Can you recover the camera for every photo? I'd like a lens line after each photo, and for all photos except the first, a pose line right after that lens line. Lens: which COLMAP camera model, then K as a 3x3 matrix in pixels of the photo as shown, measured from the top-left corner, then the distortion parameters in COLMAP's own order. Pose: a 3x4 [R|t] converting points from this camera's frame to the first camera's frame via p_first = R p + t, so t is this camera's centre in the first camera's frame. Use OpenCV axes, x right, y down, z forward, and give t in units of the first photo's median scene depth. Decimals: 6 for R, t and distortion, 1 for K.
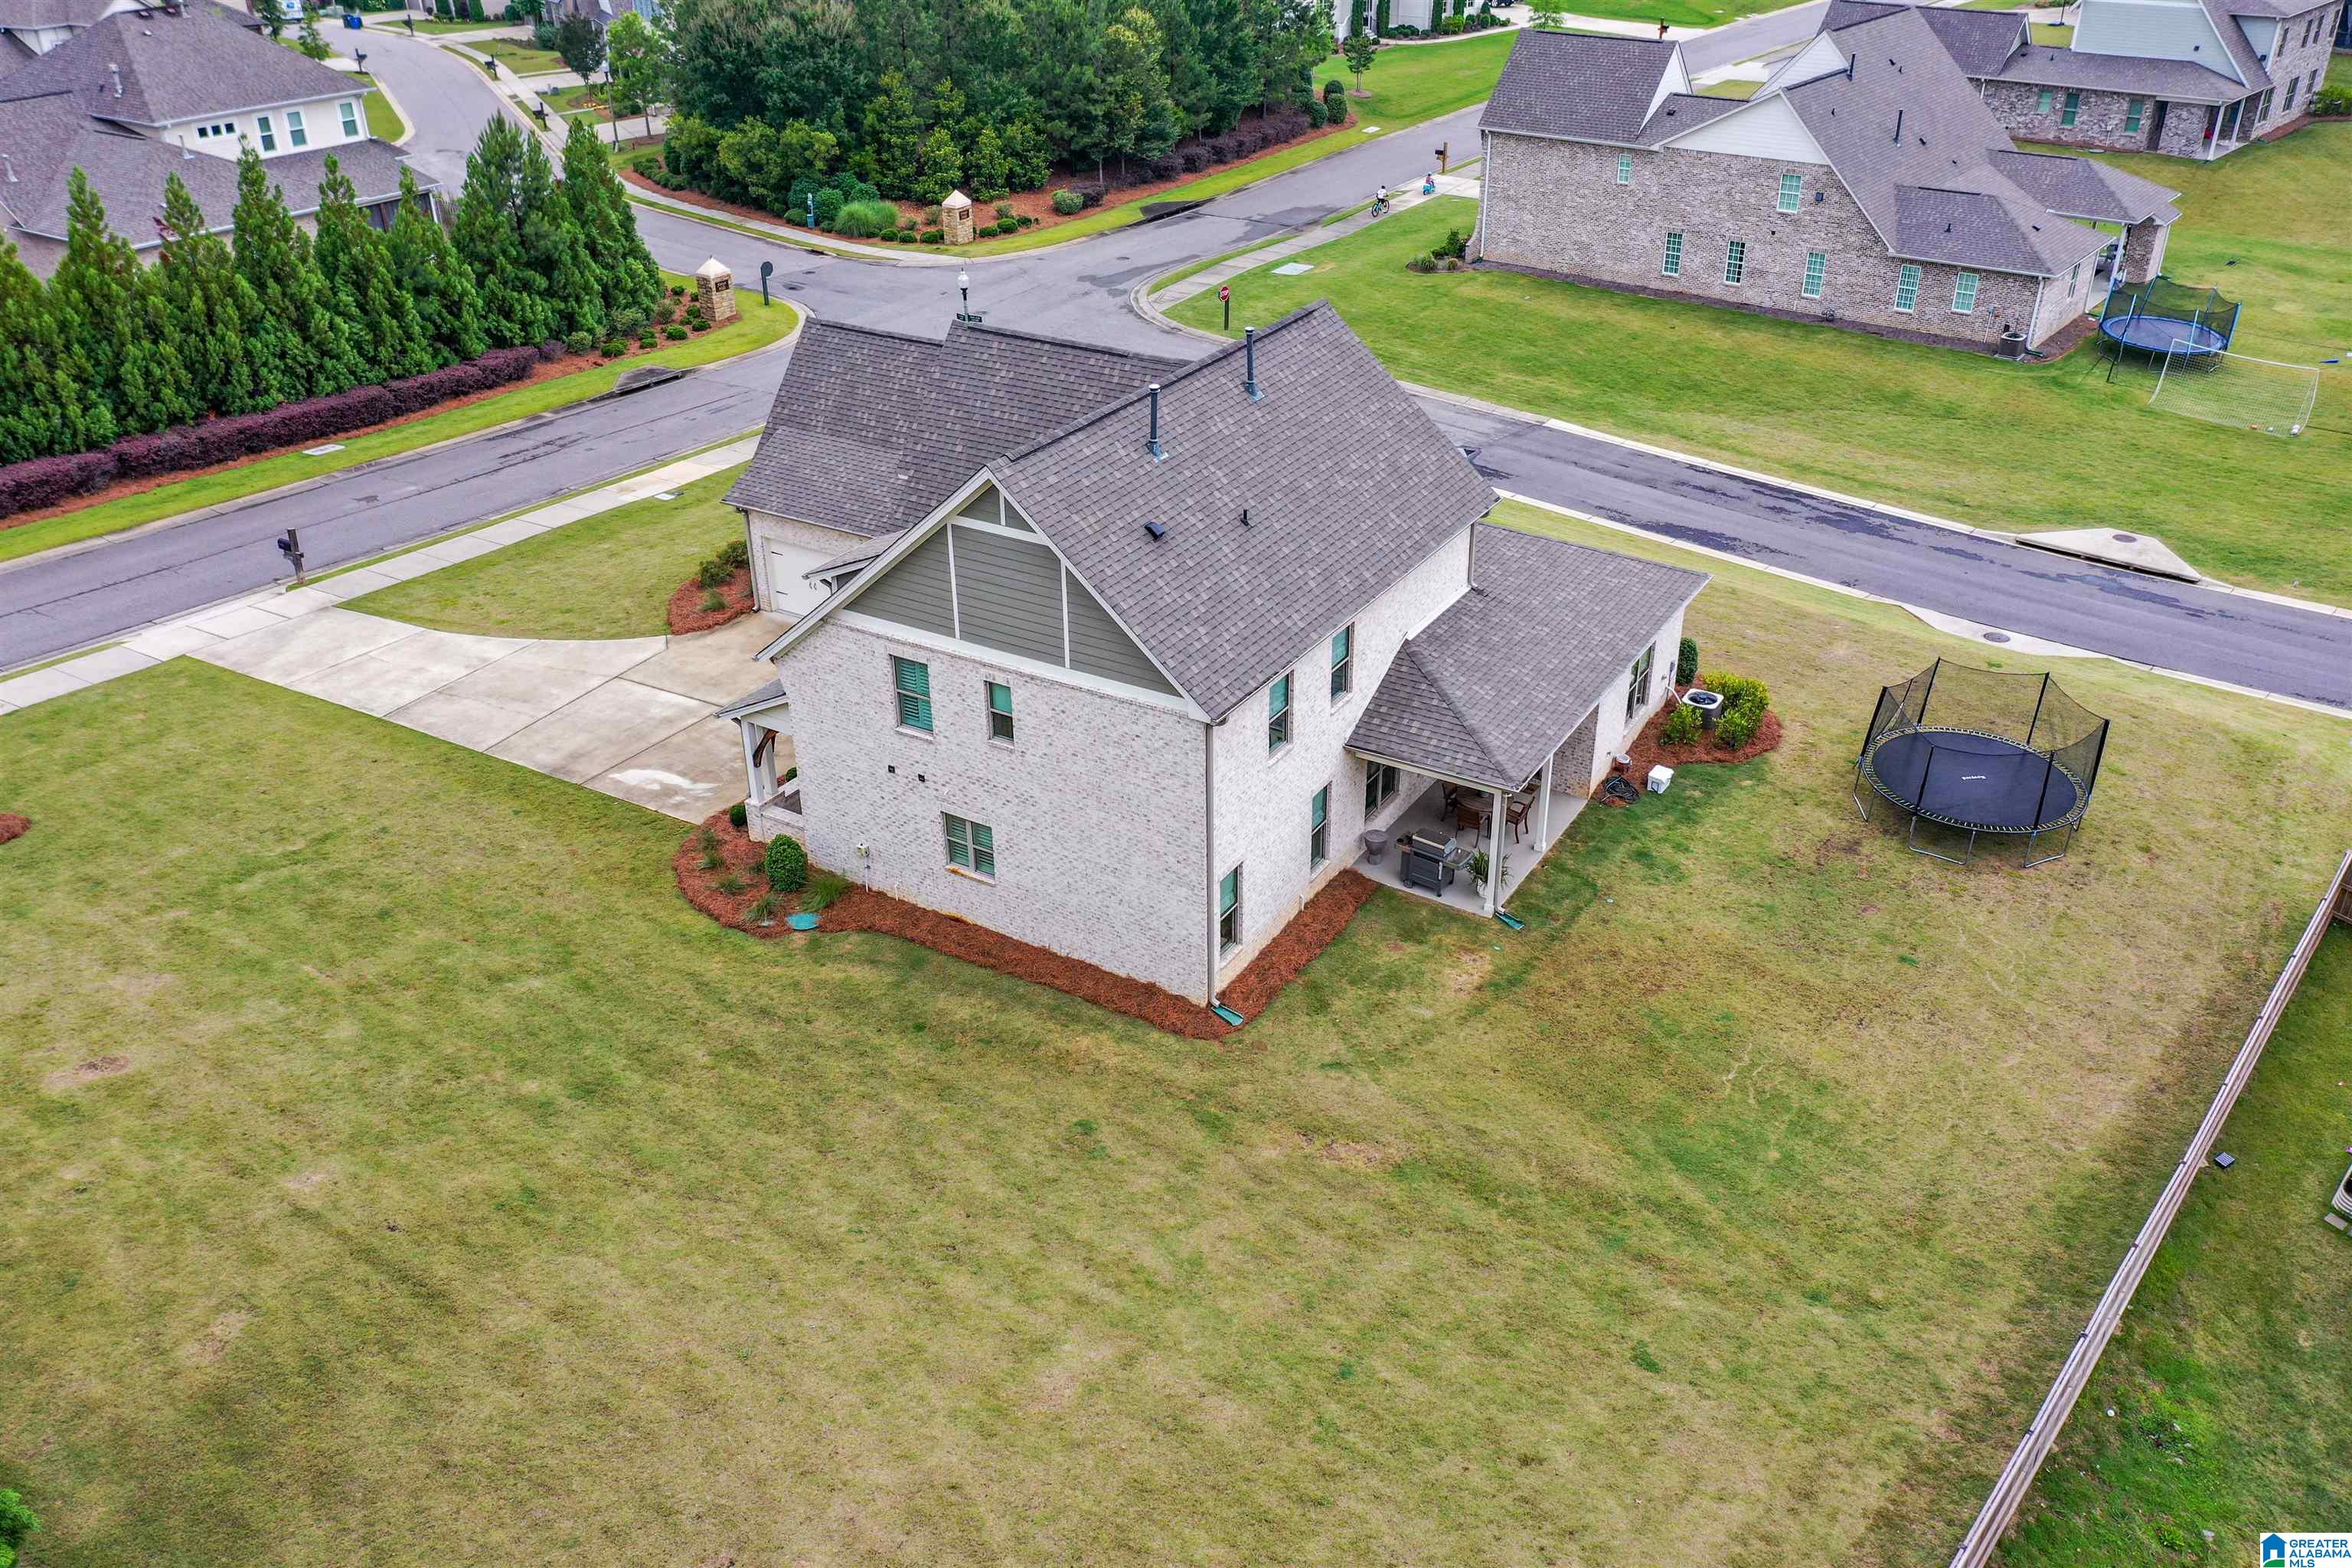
lens RADIAL K [[1827.6, 0, 1167.2], [0, 1827.6, 819.2], [0, 0, 1]] dist [0.009819, 0.004413]
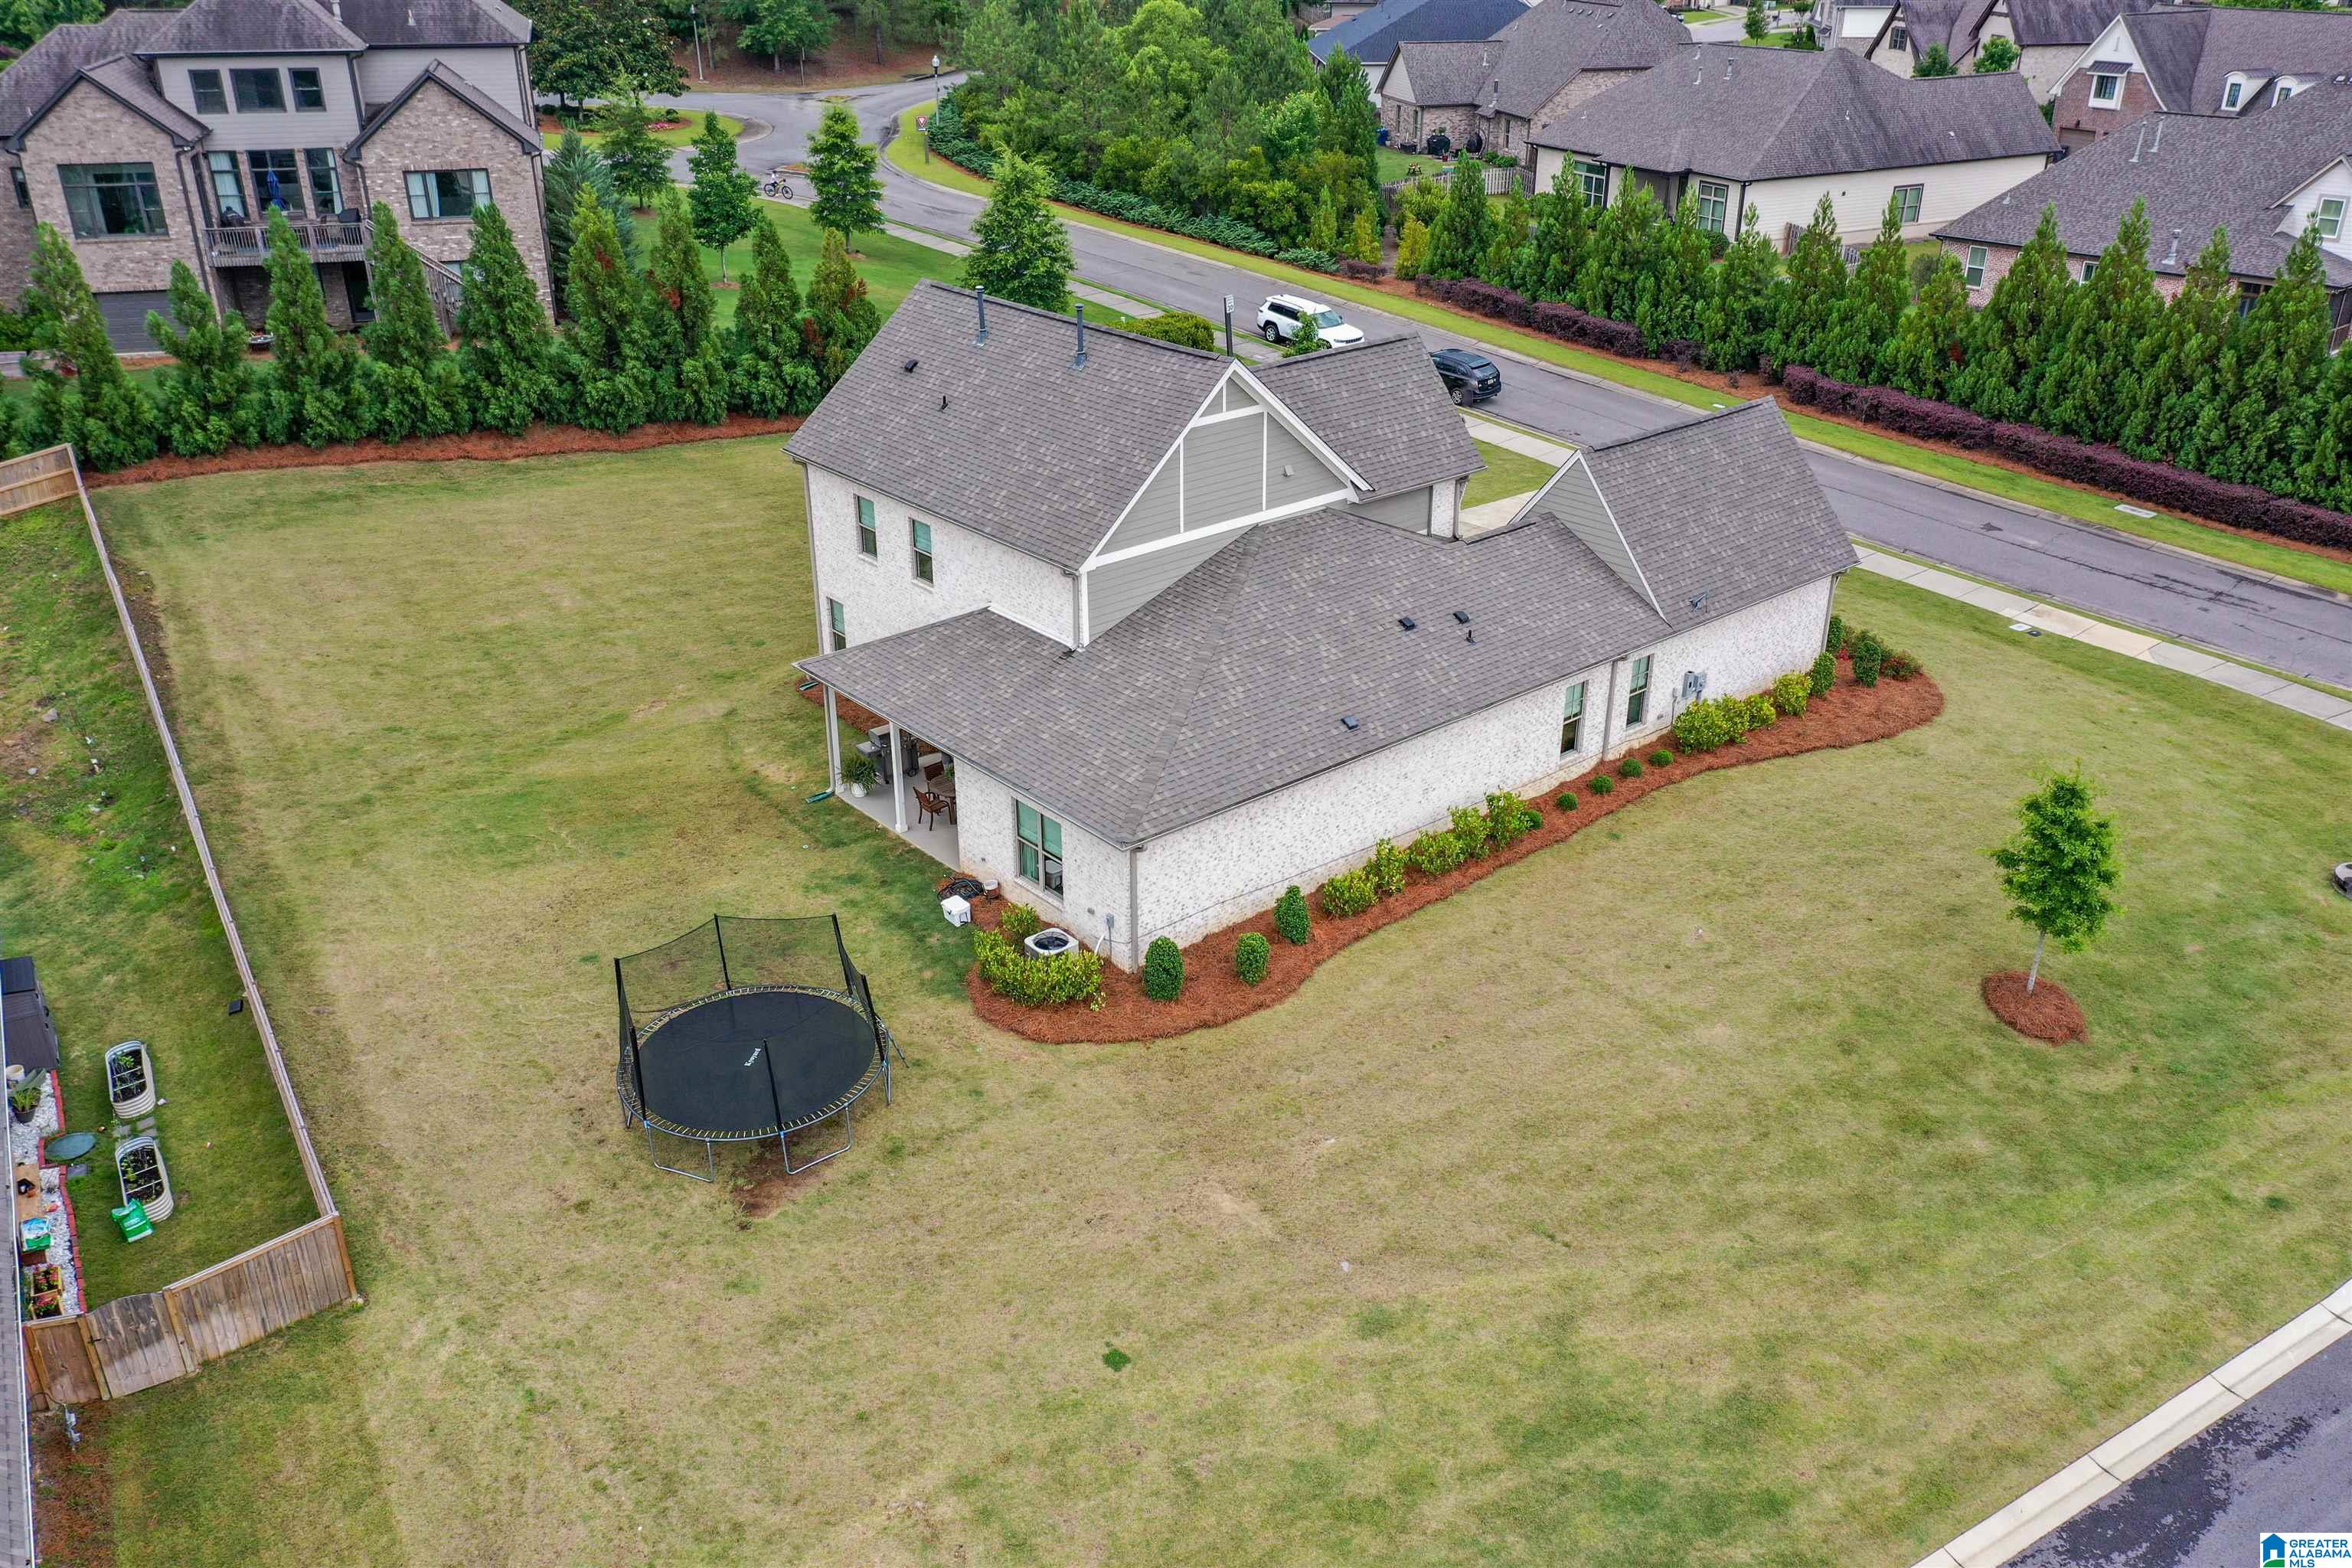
lens RADIAL K [[1827.6, 0, 1167.2], [0, 1827.6, 819.2], [0, 0, 1]] dist [0.009819, 0.004413]
pose [[-0.310516, 0.438810, -0.843223, 0.646160], [-0.473835, 0.697554, 0.537494, -0.388916], [0.824051, 0.566449, -0.008679, 0.702109]]
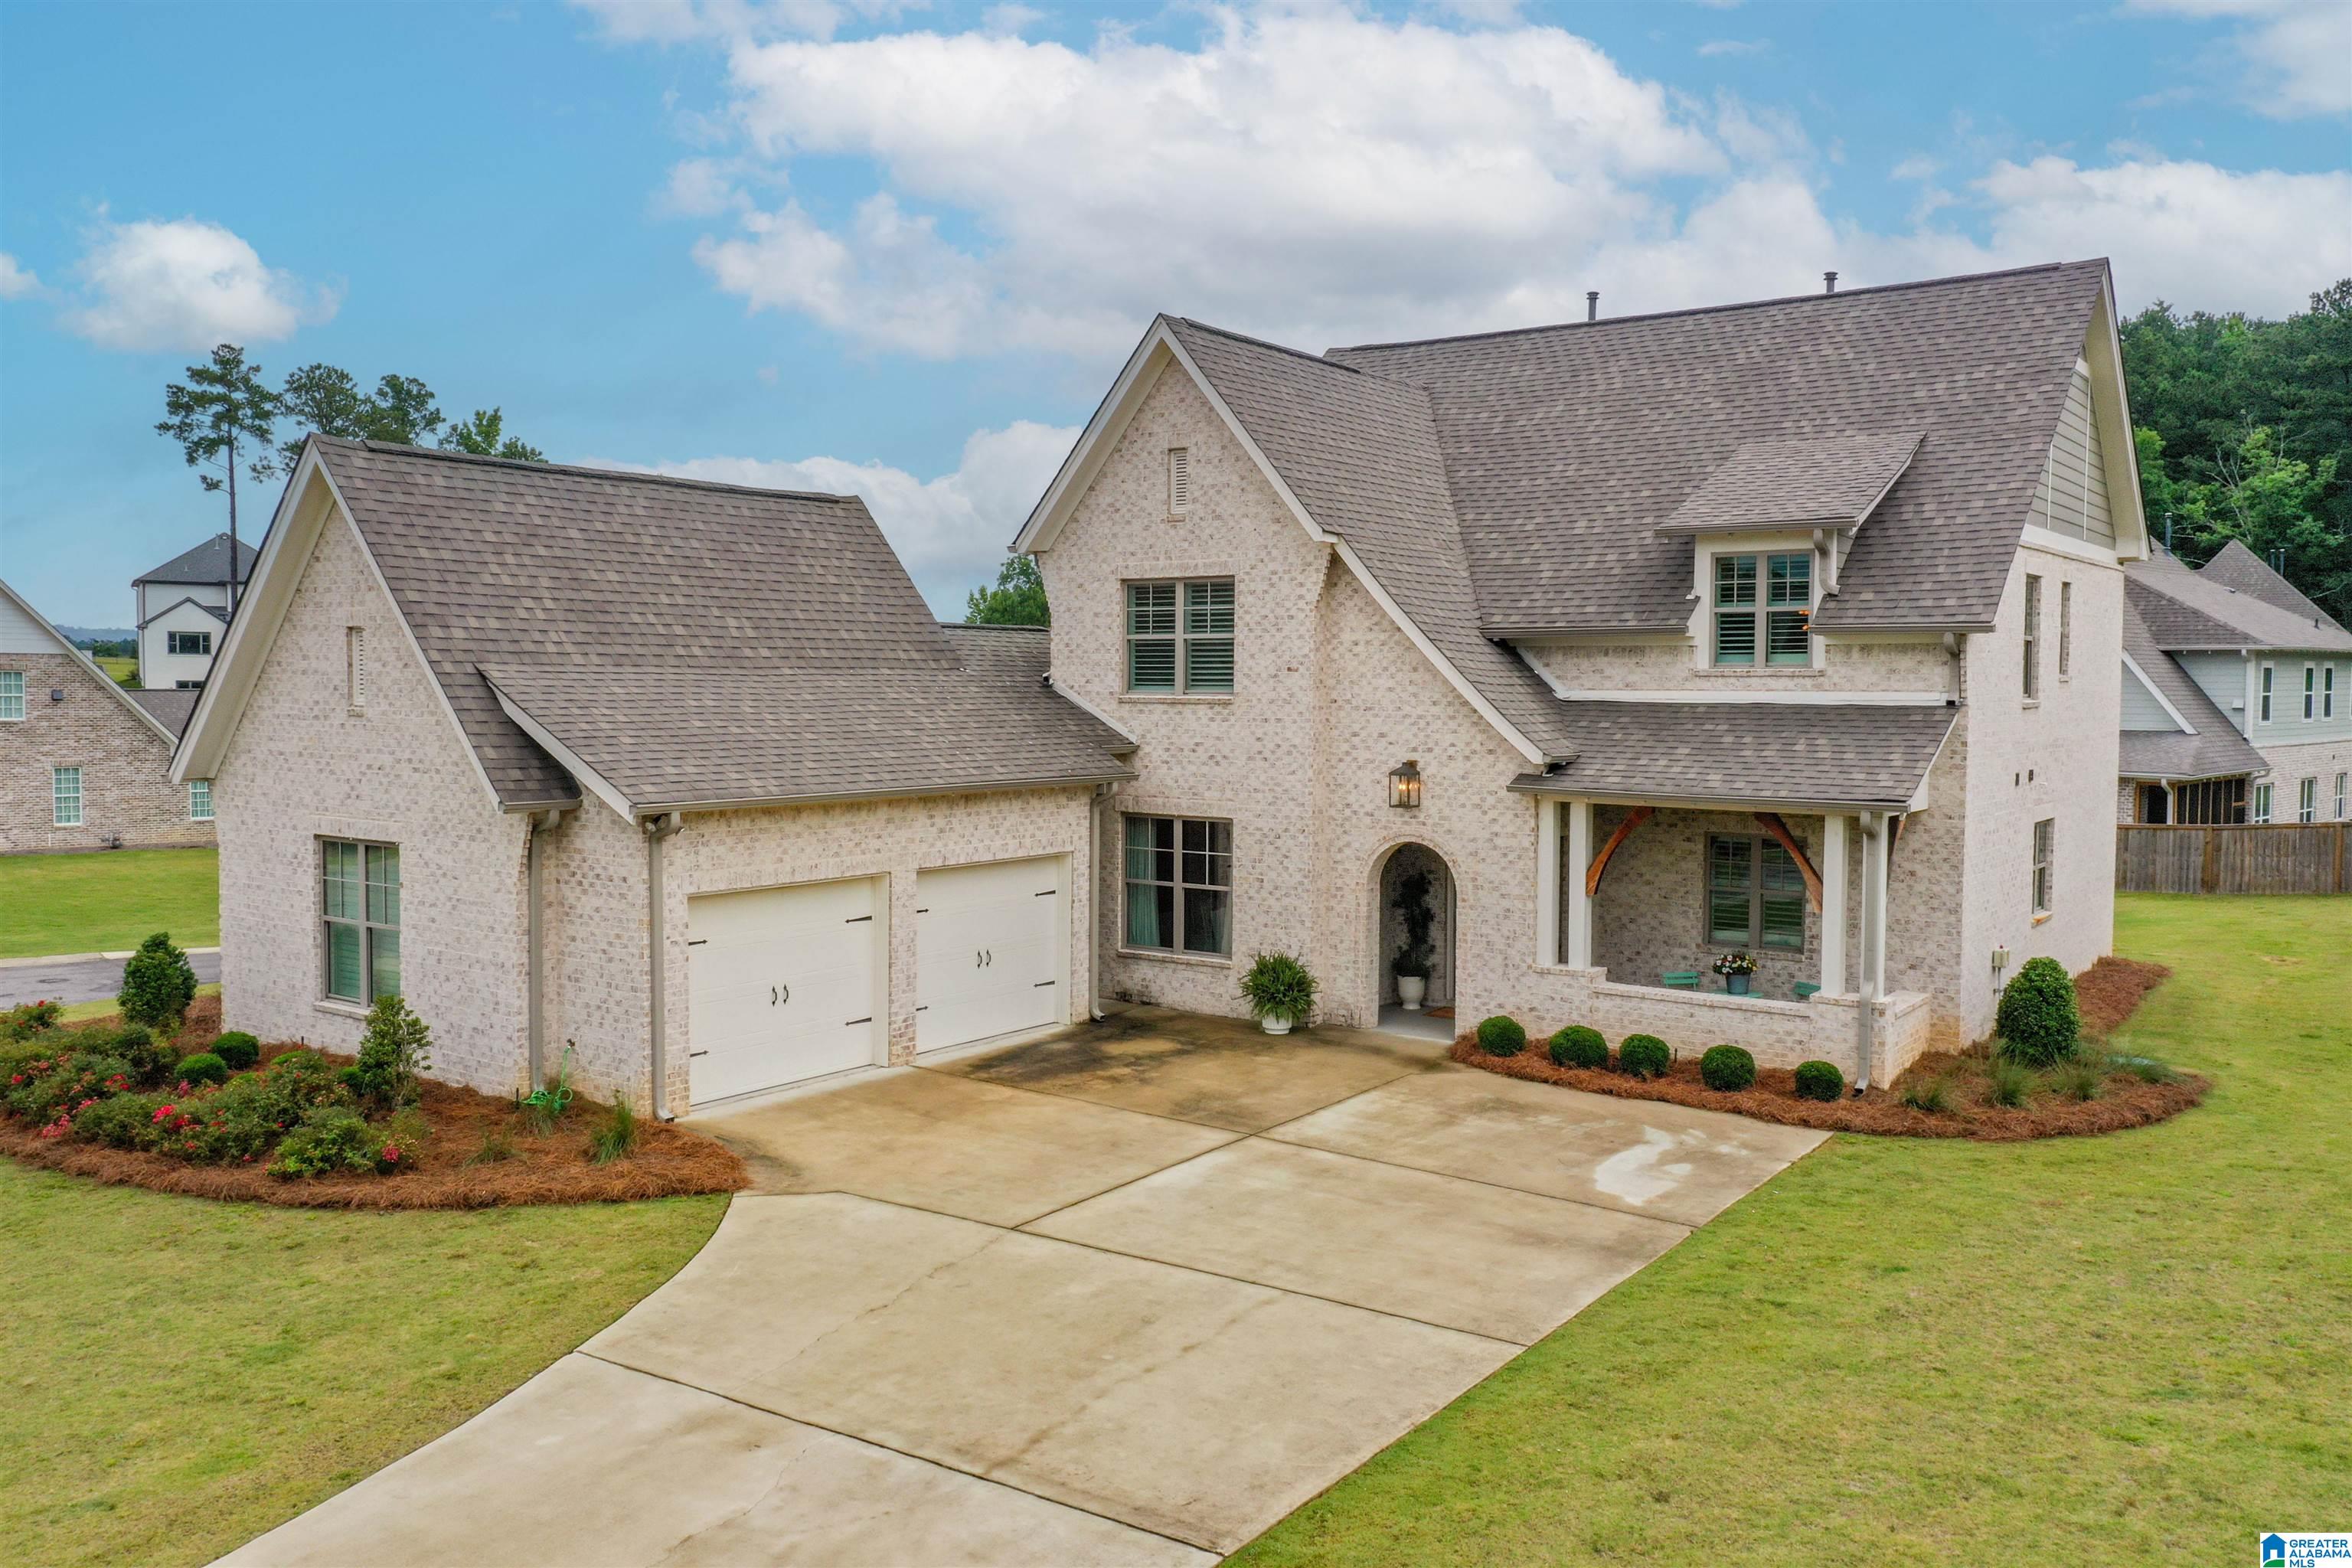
lens RADIAL K [[1873.7, 0, 1176.0], [0, 1873.7, 784.0], [0, 0, 1]] dist [0.006002, -0.002611]
pose [[0.066382, -0.036709, 0.997119, -0.464490], [0.494617, 0.869110, -0.000933, -0.097997], [-0.866572, 0.493254, 0.075850, 0.683671]]
